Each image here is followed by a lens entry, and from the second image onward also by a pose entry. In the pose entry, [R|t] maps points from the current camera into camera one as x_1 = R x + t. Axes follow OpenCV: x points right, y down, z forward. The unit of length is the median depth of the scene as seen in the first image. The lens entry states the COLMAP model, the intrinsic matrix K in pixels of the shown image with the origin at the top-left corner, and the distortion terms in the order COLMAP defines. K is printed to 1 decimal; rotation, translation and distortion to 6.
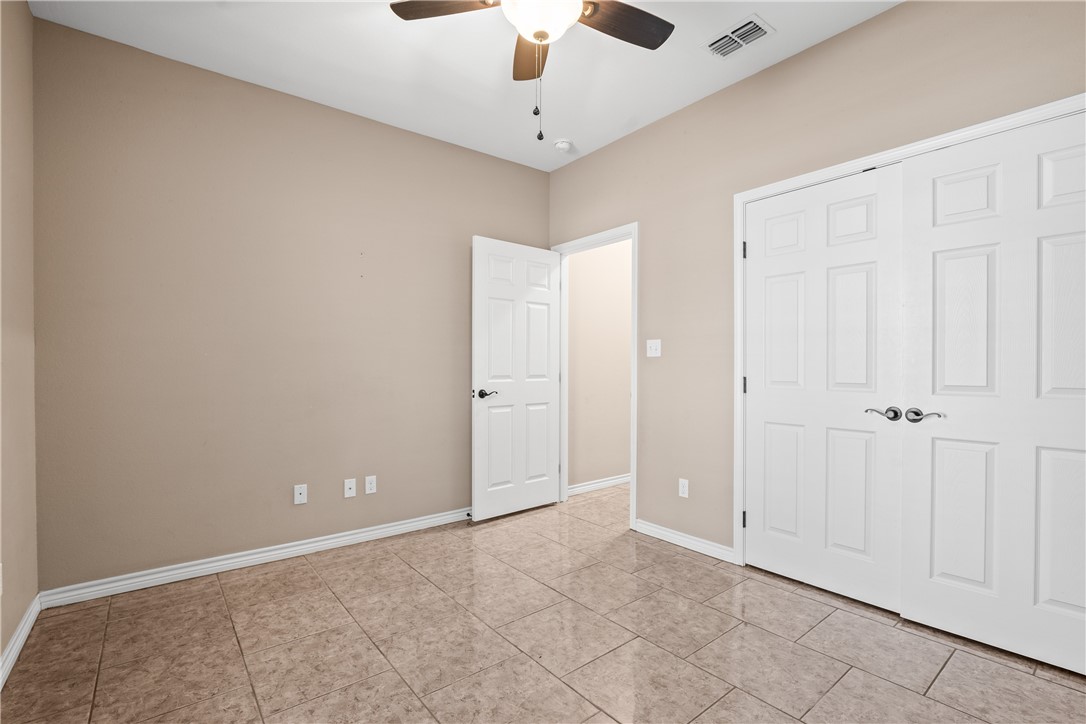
lens RADIAL K [[500.1, 0, 546.0], [0, 500.1, 365.4], [0, 0, 1]] dist [-0.025961, -0.000069]
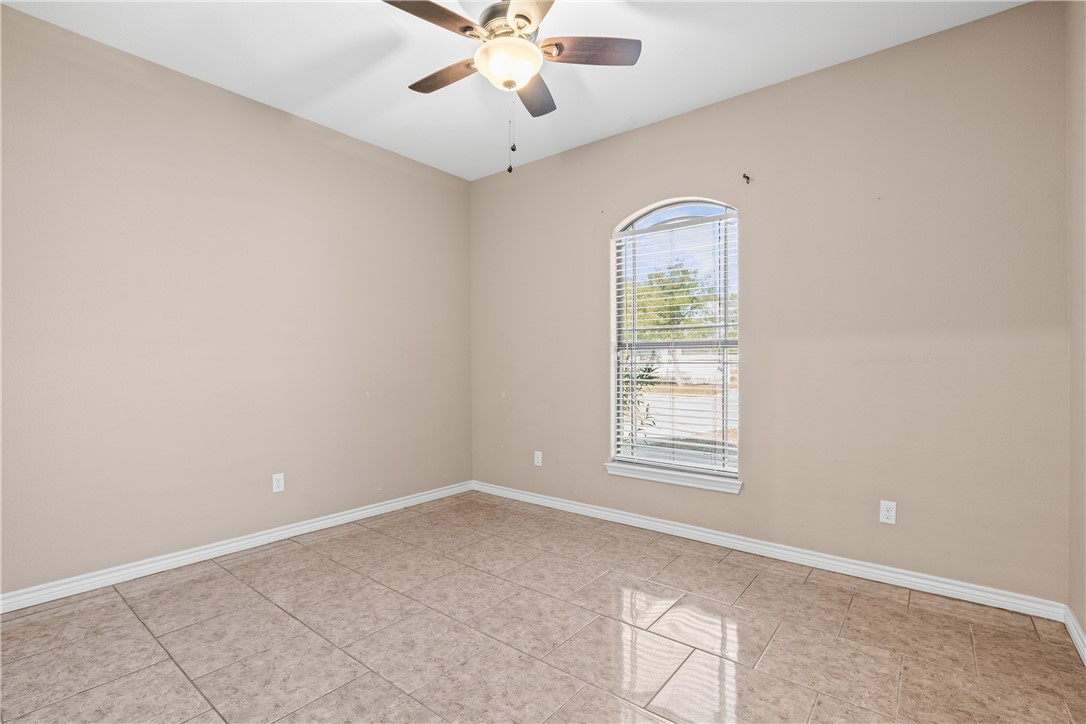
lens RADIAL K [[500.1, 0, 544.0], [0, 500.1, 365.1], [0, 0, 1]] dist [-0.025961, -0.000069]
pose [[-0.975166, 0.006335, -0.221385, 0.159725], [0.004774, 0.999960, 0.007585, -0.001423], [0.221424, 0.006340, -0.975157, 1.999175]]
